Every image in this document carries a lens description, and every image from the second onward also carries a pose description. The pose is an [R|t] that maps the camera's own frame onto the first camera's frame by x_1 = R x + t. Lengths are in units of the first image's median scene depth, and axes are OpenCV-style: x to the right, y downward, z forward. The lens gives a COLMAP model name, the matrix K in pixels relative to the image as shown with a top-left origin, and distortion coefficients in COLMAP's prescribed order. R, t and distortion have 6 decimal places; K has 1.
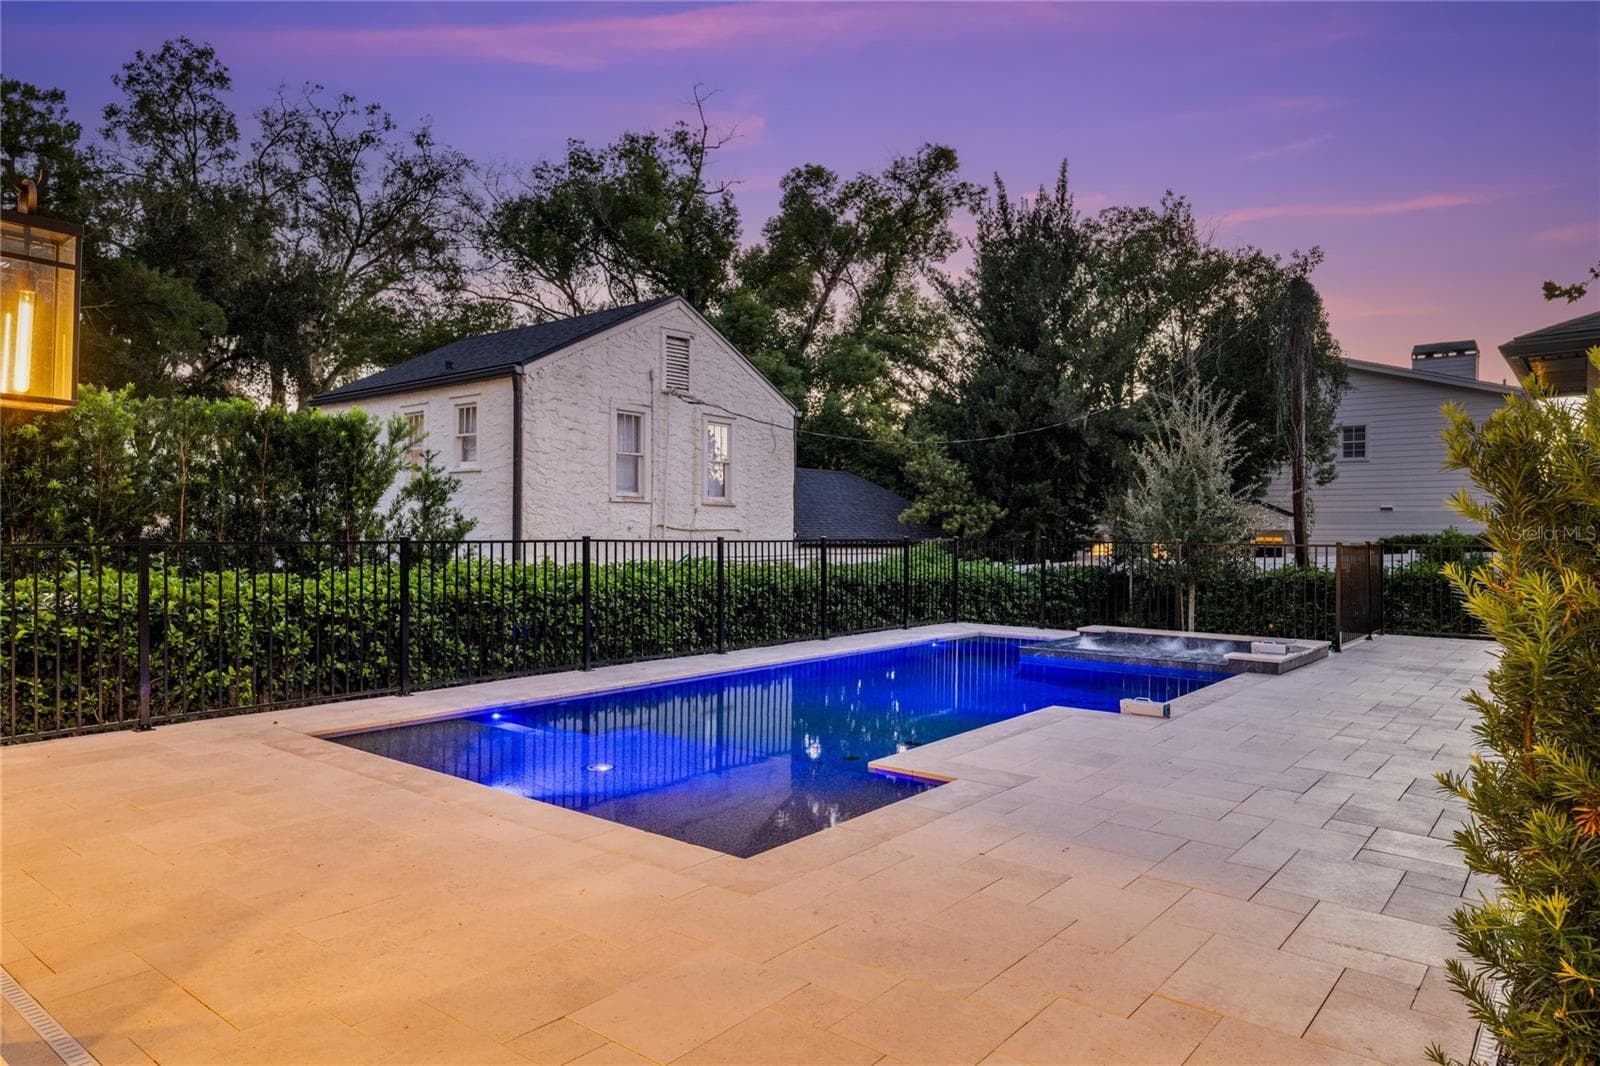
lens RADIAL K [[977.6, 0, 800.0], [0, 977.6, 533.0], [0, 0, 1]] dist [0.000187, 0.000040]
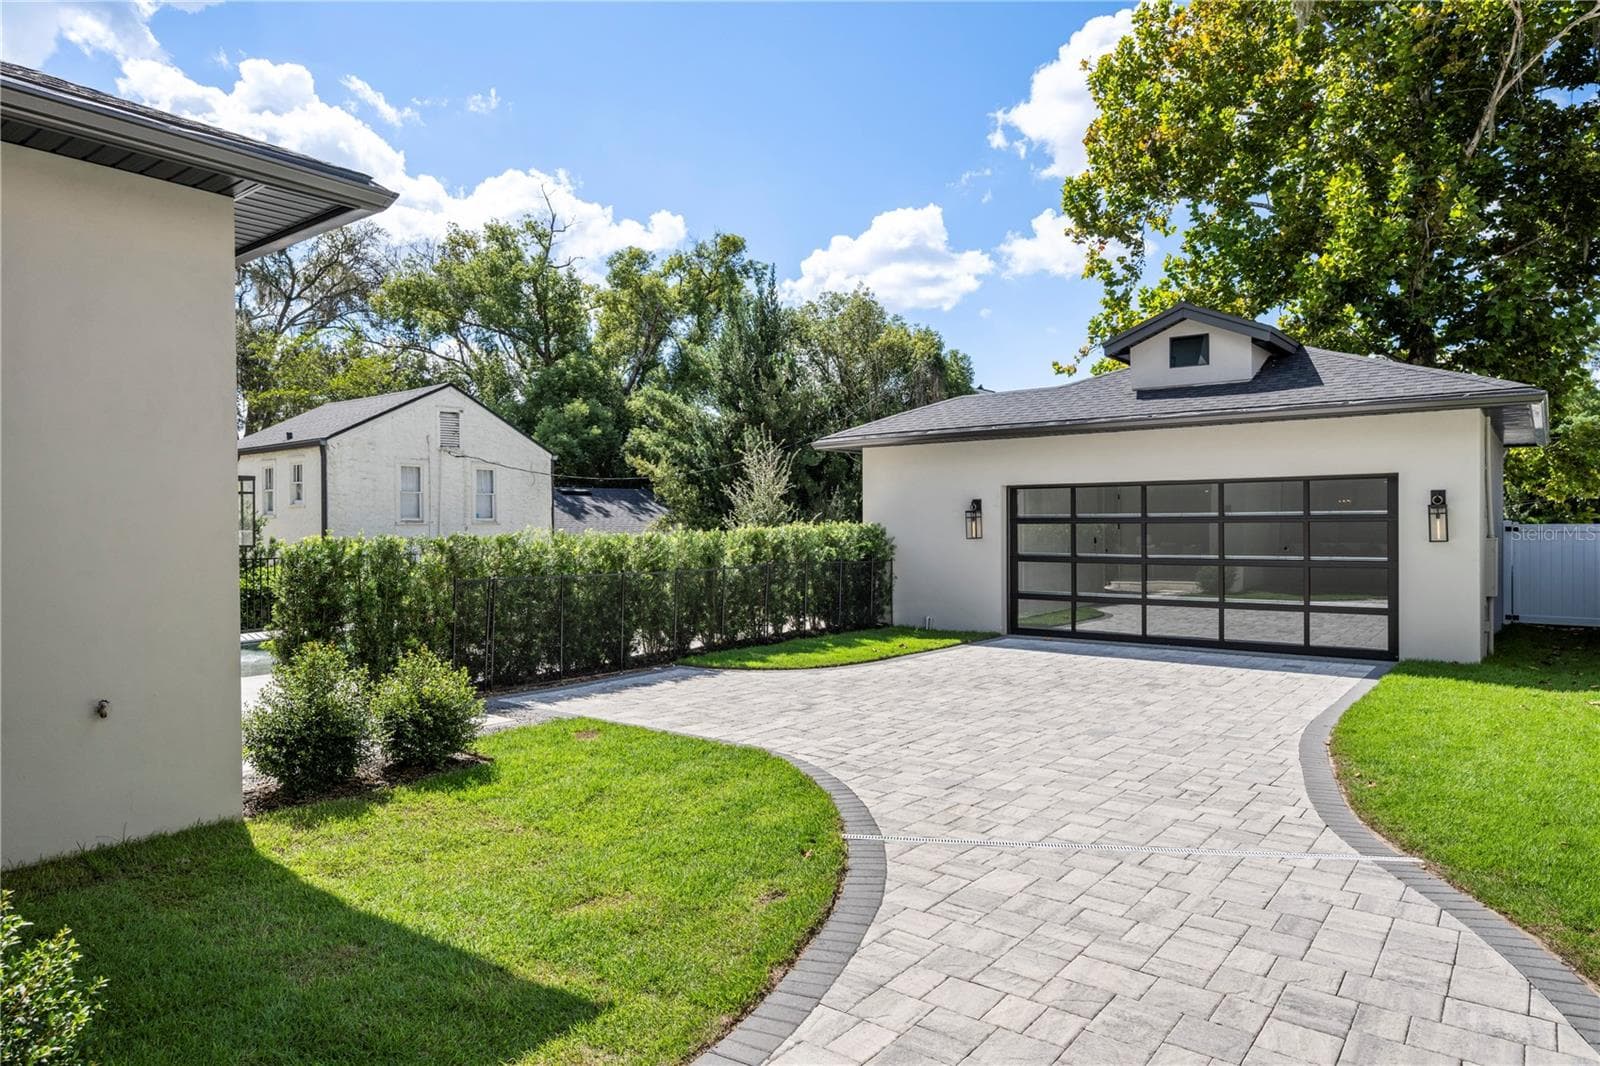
lens RADIAL K [[977.6, 0, 800.0], [0, 977.6, 533.0], [0, 0, 1]] dist [0.000187, 0.000040]
pose [[0.999891, -0.013310, 0.006340, 0.219143], [0.013288, 0.999906, 0.003467, -0.007219], [-0.006386, -0.003383, 0.999974, -0.275260]]
